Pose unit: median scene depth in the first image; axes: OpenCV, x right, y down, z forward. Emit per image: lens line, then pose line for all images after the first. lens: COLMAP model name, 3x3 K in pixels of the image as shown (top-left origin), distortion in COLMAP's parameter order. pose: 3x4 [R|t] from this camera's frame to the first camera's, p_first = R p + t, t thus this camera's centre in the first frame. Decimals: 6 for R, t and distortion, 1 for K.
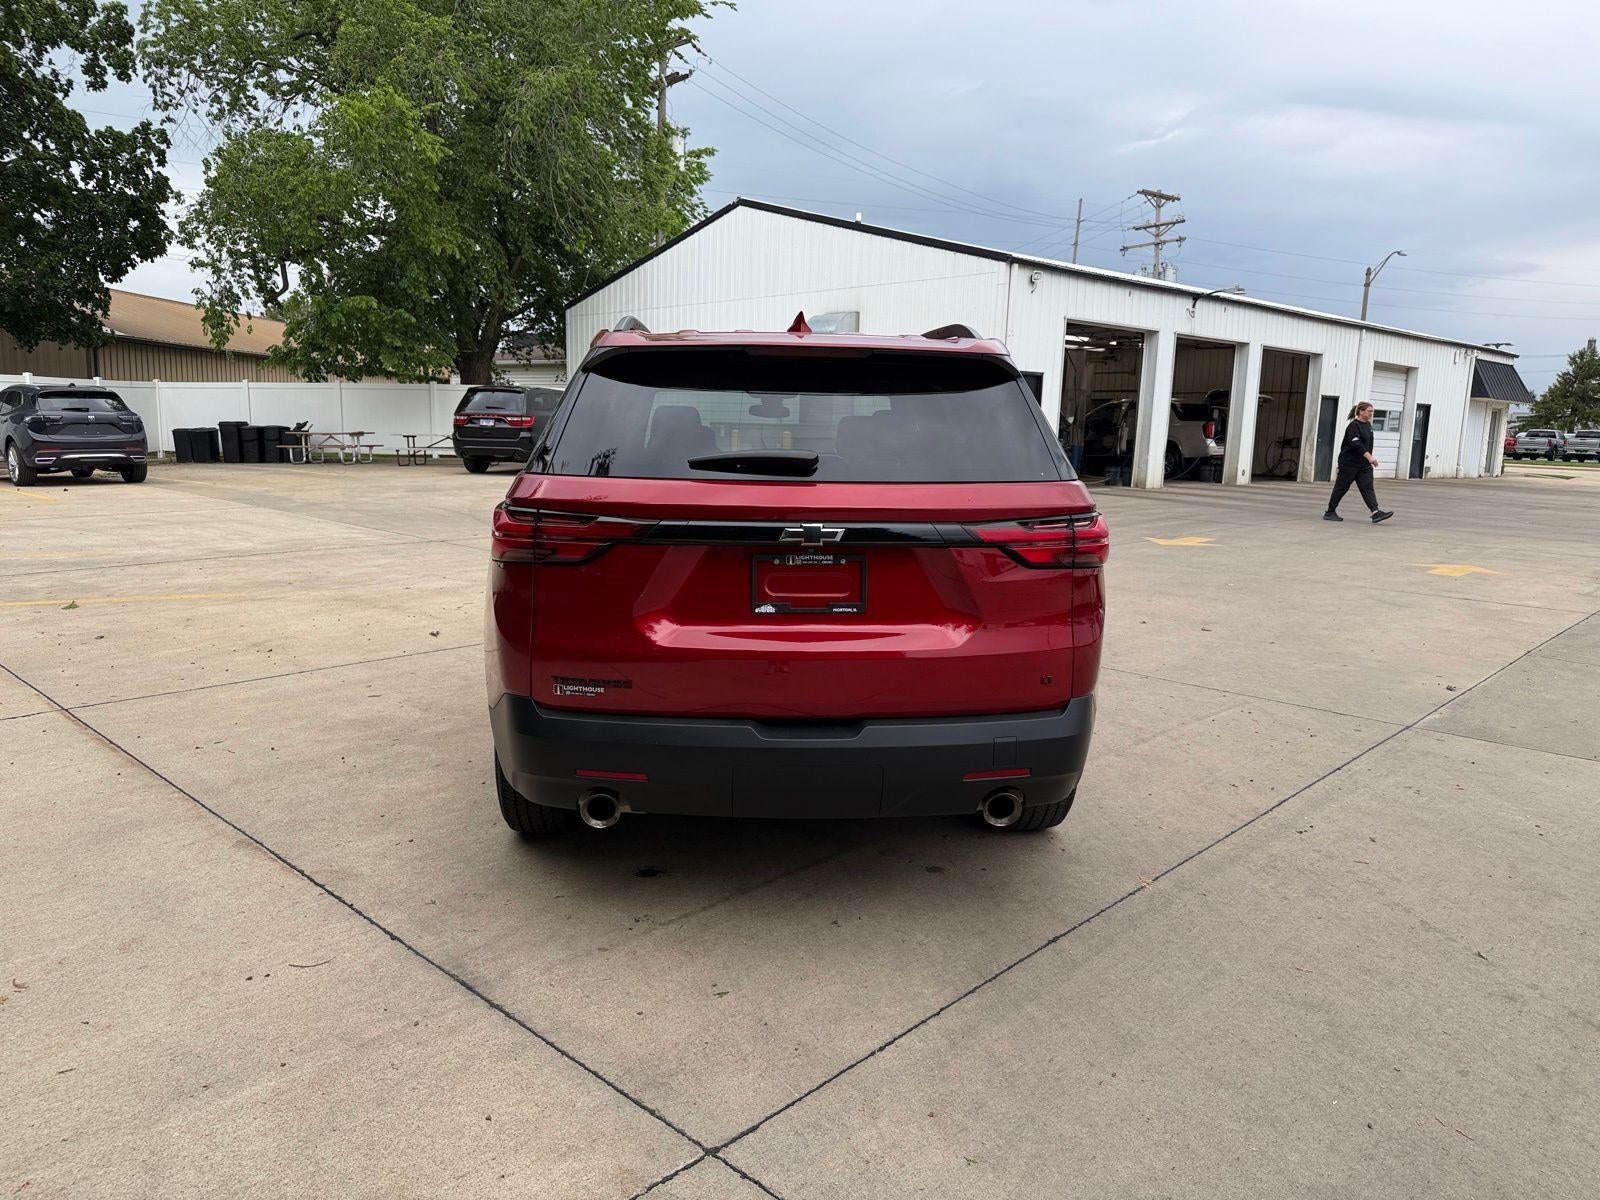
lens RADIAL K [[1120.8, 0, 795.3], [0, 1120.8, 603.5], [0, 0, 1]] dist [0.030993, -0.036972]
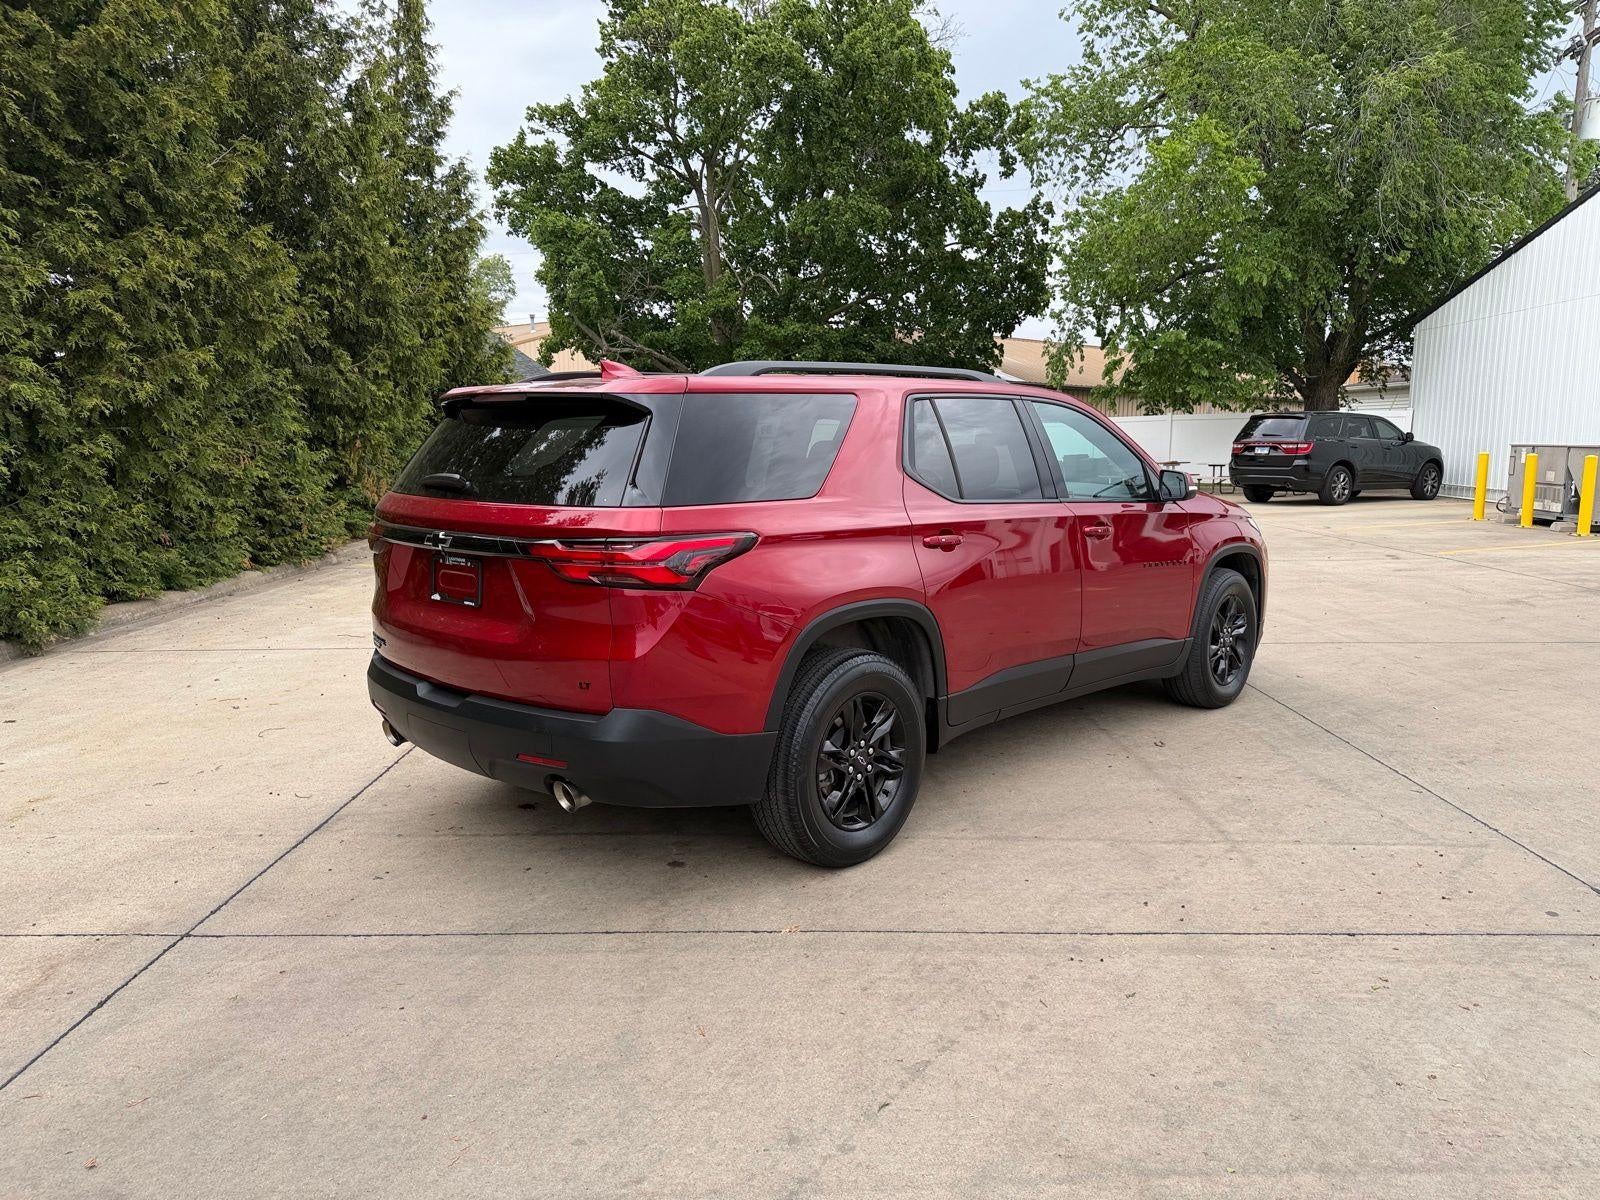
lens RADIAL K [[1111.5, 0, 793.7], [0, 1111.5, 596.3], [0, 0, 1]] dist [0.027075, -0.031013]
pose [[0.686994, 0.086825, -0.721457, 0.138195], [-0.108481, 0.993965, 0.016321, -0.007350], [0.718520, 0.067052, 0.692267, 0.046256]]
